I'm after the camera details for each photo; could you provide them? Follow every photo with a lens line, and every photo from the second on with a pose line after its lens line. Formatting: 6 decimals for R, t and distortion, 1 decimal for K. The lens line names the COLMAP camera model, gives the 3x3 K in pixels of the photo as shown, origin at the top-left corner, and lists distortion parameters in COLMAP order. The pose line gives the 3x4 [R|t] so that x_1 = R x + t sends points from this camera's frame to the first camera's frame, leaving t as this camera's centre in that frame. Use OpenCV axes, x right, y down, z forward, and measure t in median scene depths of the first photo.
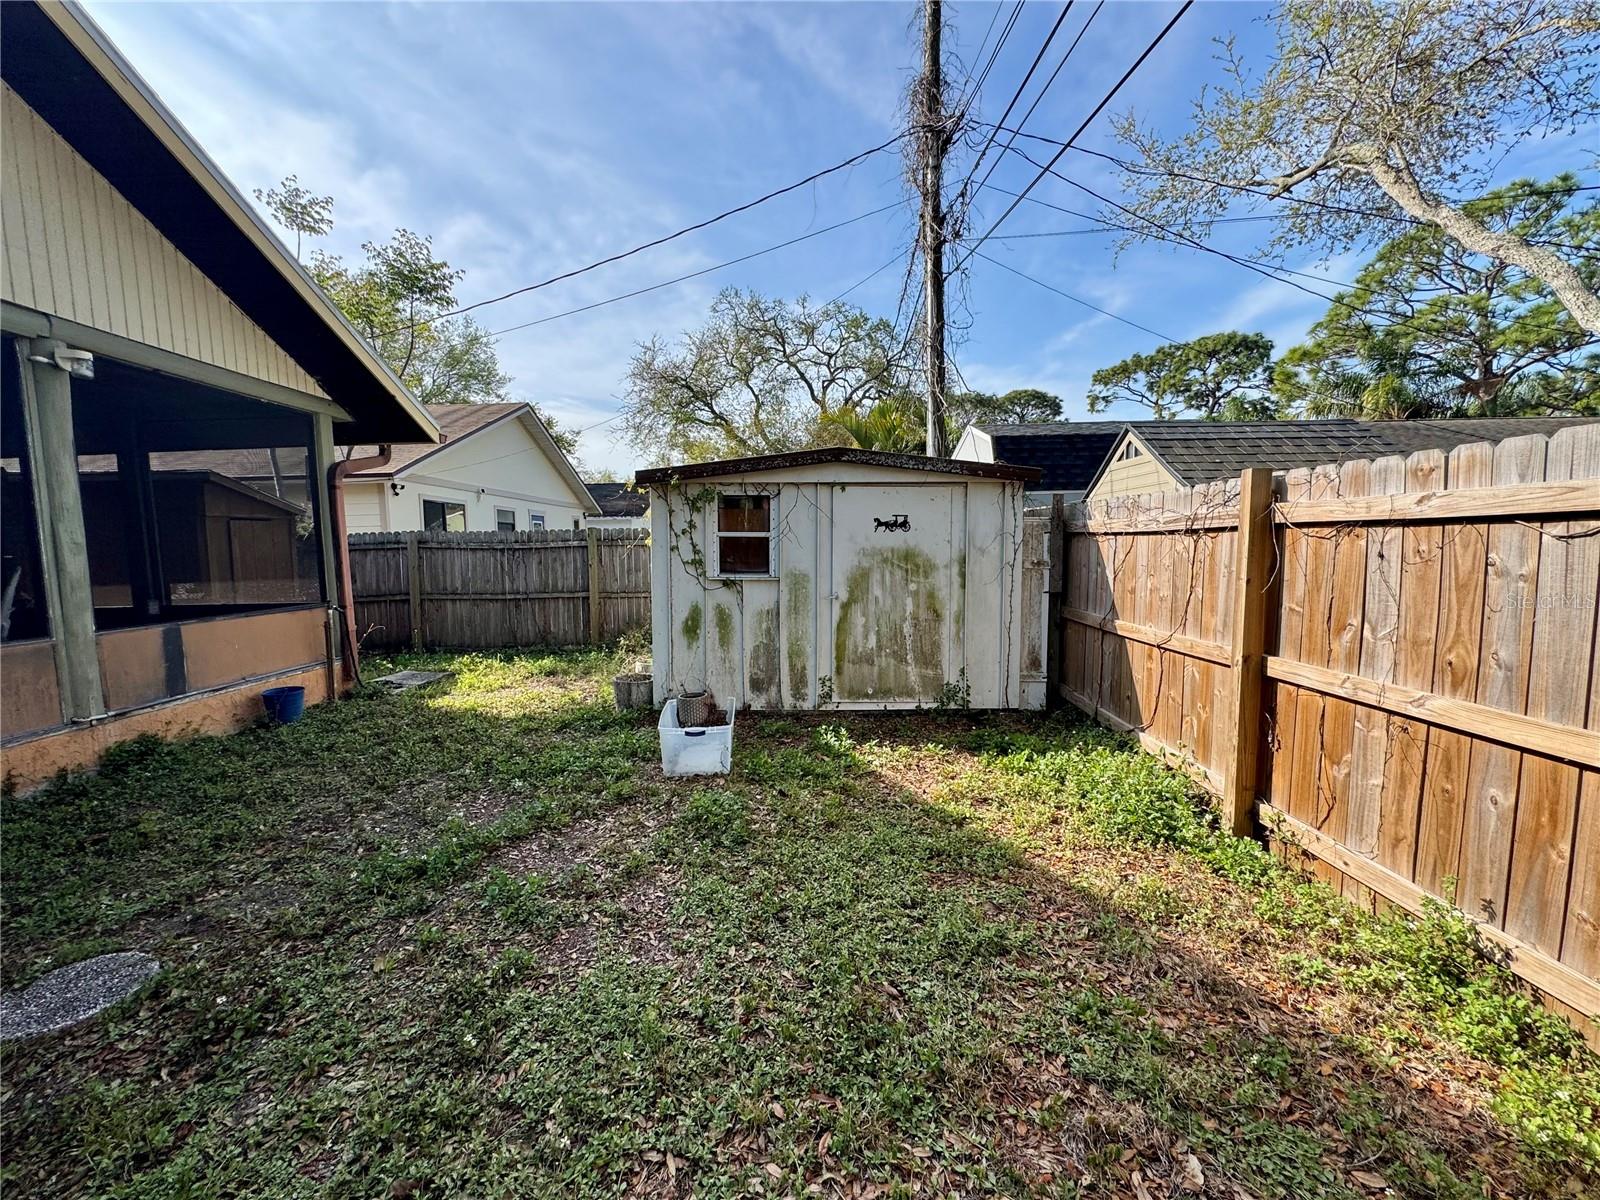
lens RADIAL K [[640.9, 0, 800.0], [0, 640.9, 600.0], [0, 0, 1]] dist [-0.002679, -0.000007]
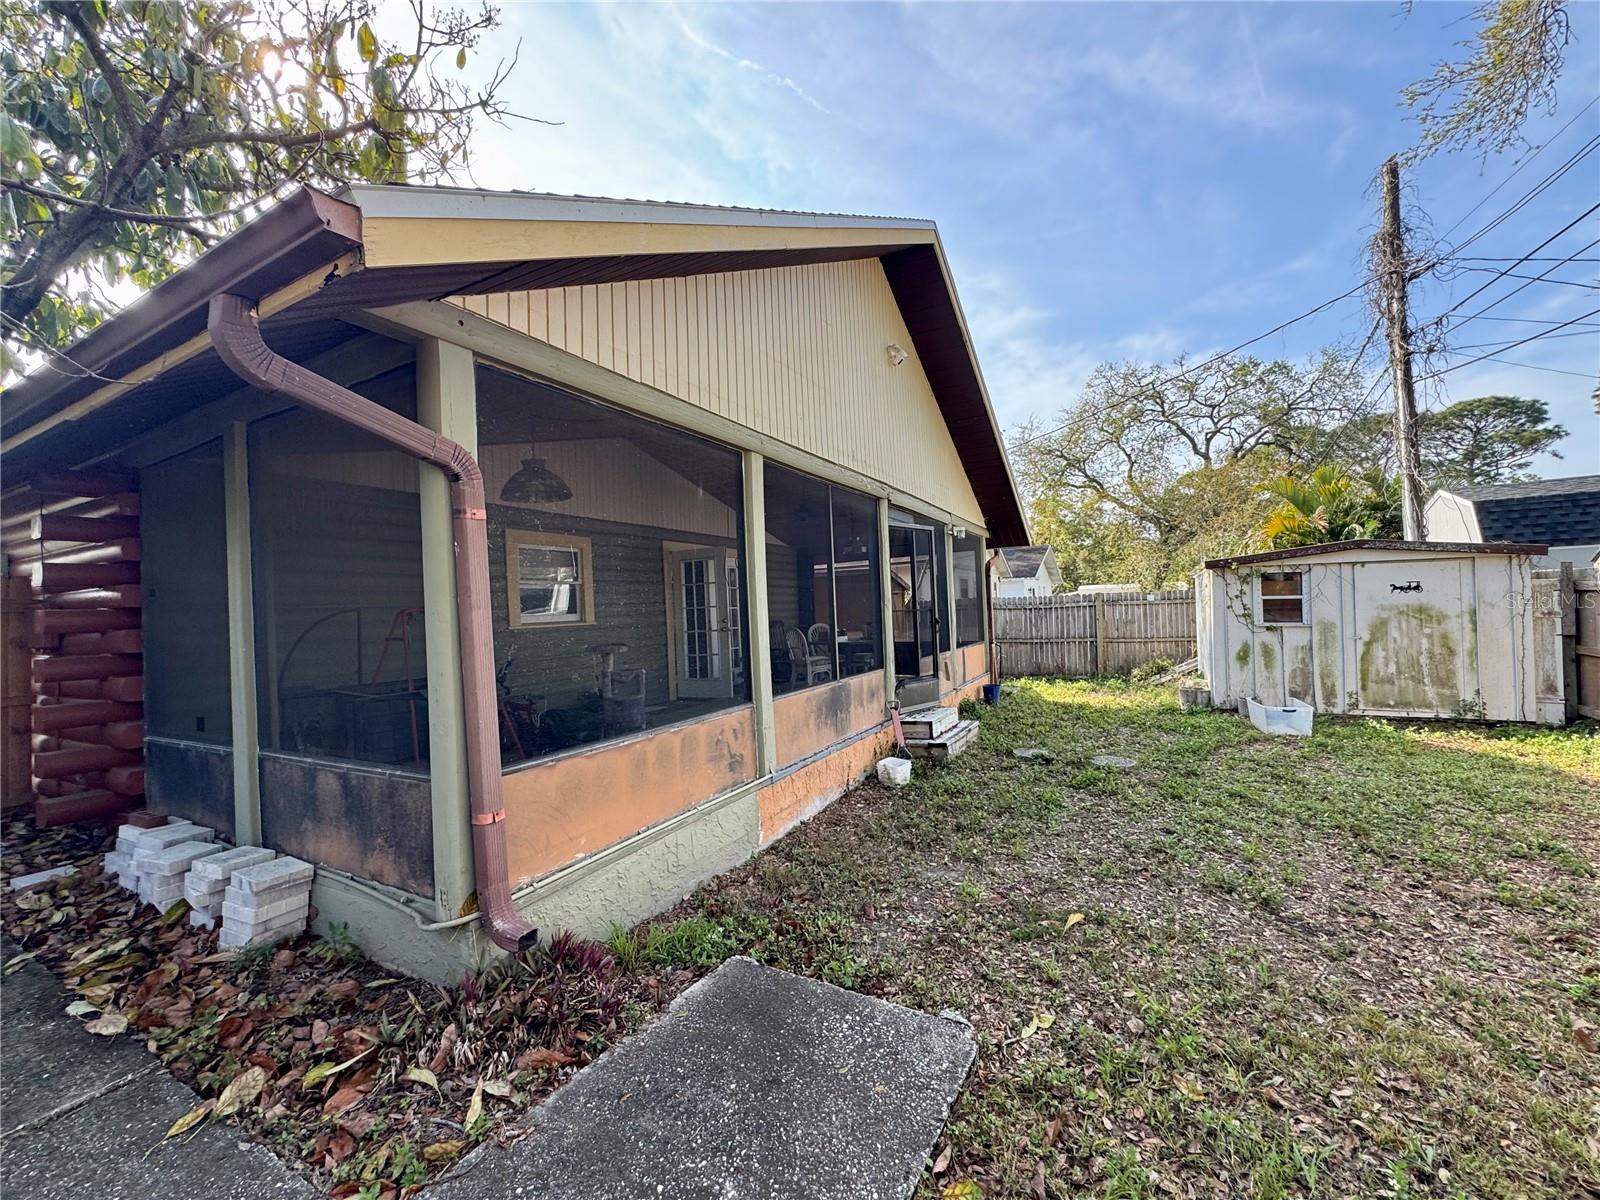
lens RADIAL K [[649.8, 0, 800.0], [0, 649.8, 600.0], [0, 0, 1]] dist [-0.002324, -0.000281]
pose [[0.887721, -0.021731, -0.459869, -0.398886], [-0.018542, 0.996387, -0.082877, 0.056617], [0.460009, 0.082099, 0.884111, -0.928928]]
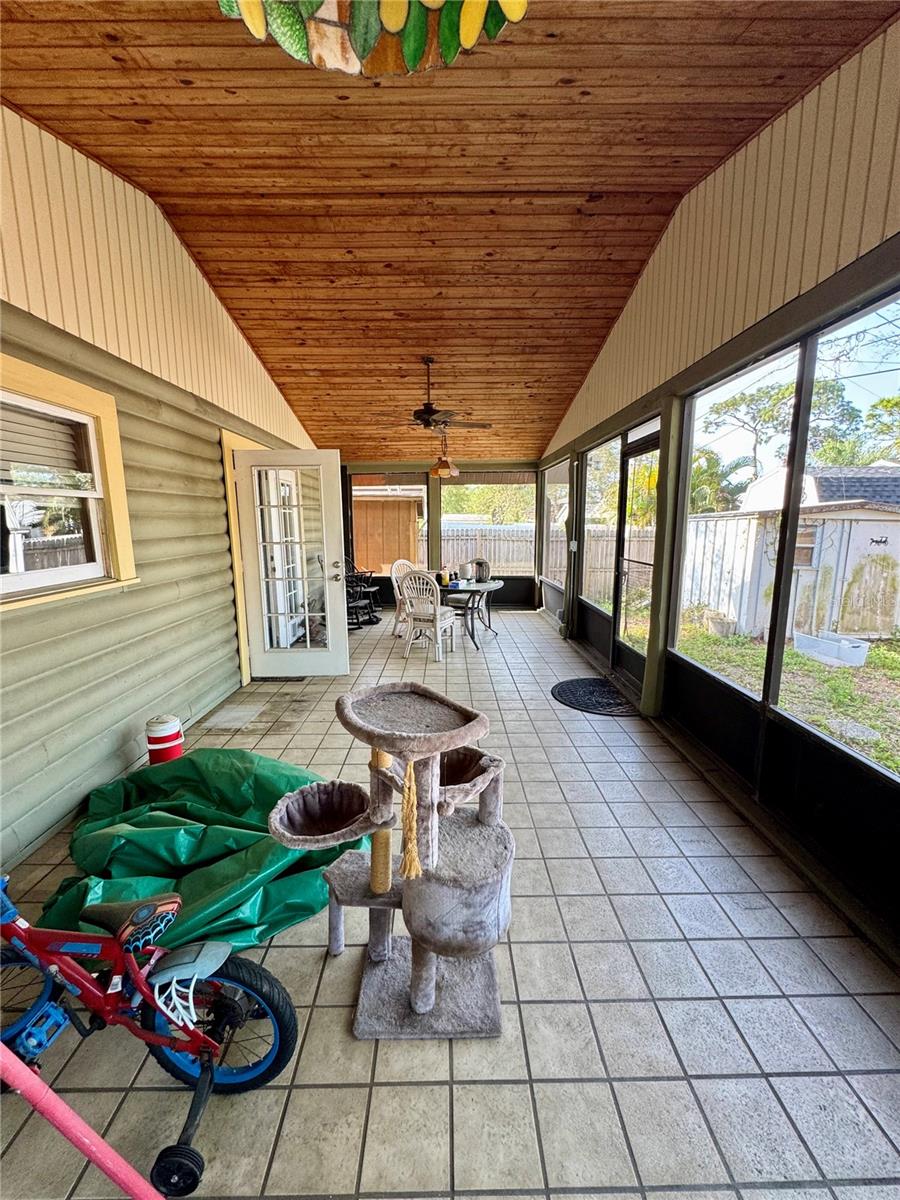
lens RADIAL K [[480.7, 0, 450.0], [0, 480.7, 600.0], [0, 0, 1]] dist [-0.002679, -0.000007]
pose [[0.999425, 0.015822, 0.030005, -1.149351], [-0.018016, 0.997071, 0.074328, -0.027811], [-0.028741, -0.074826, 0.996782, -0.388933]]
